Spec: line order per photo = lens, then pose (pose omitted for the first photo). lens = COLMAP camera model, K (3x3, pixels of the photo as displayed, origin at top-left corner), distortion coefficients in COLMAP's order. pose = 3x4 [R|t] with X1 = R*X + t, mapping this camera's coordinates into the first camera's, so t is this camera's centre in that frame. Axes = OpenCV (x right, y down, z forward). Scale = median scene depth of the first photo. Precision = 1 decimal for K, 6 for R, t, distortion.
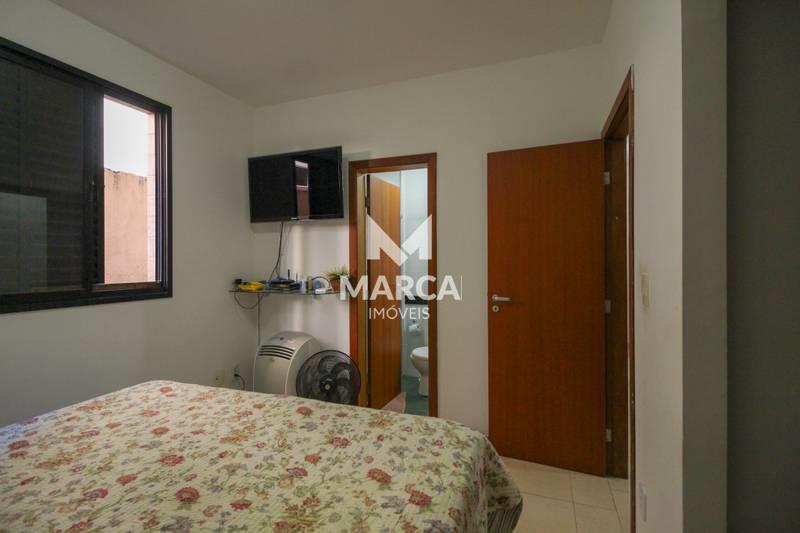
lens RADIAL K [[368.7, 0, 401.8], [0, 368.7, 263.0], [0, 0, 1]] dist [0.009789, -0.001485]
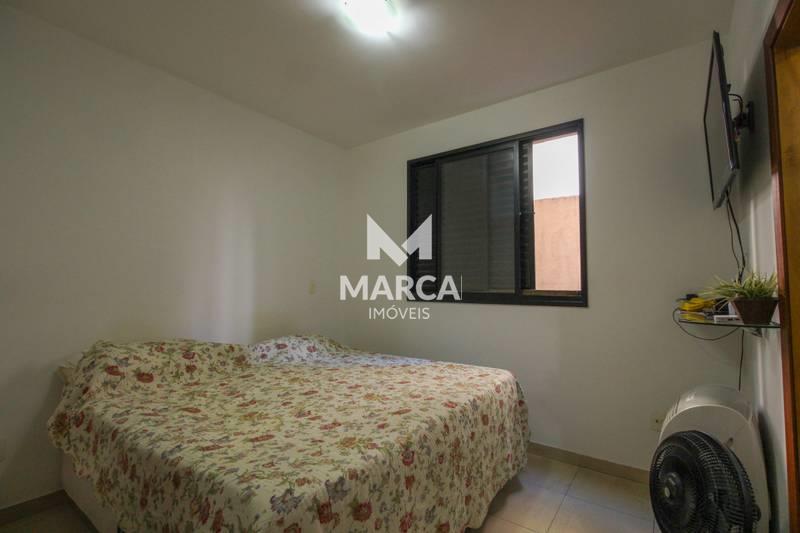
lens RADIAL K [[368.7, 0, 416.9], [0, 368.7, 272.1], [0, 0, 1]] dist [0.009789, -0.001485]
pose [[-0.246456, -0.027205, -0.968772, 0.852463], [-0.001233, 0.999614, -0.027758, 0.050894], [0.969153, -0.005647, -0.246394, 1.517140]]
